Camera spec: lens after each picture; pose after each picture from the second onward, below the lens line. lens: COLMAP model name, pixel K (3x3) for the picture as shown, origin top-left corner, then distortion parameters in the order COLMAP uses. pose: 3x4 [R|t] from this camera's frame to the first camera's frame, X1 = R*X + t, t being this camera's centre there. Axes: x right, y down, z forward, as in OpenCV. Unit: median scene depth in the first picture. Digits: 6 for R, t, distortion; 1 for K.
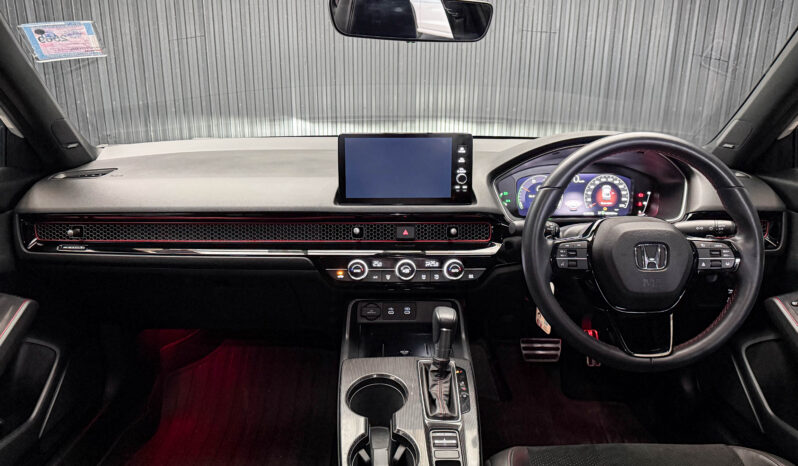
lens RADIAL K [[538.2, 0, 399.0], [0, 538.2, 233.0], [0, 0, 1]] dist [-0.000481, -0.000156]
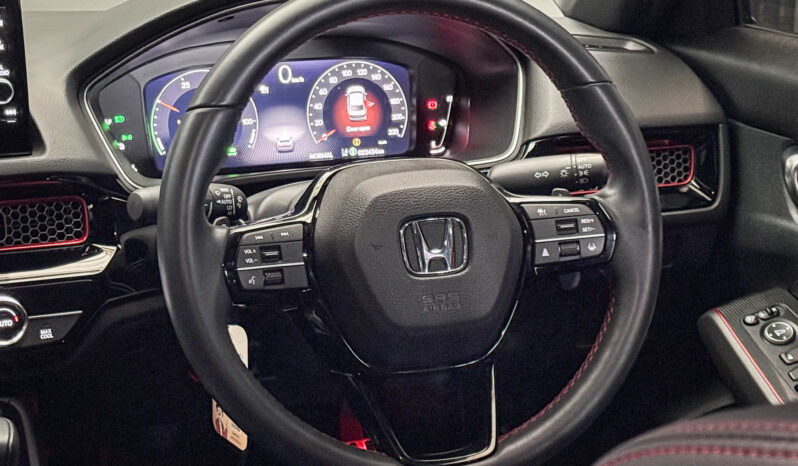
lens RADIAL K [[1808.9, 0, 399.0], [0, 1808.9, 233.0], [0, 0, 1]] dist [0.078506, 0.630918]
pose [[0.948771, -0.083703, 0.304676, -0.023675], [0.081083, 0.996480, 0.021263, -0.001802], [-0.305383, 0.004530, 0.952219, -0.386495]]
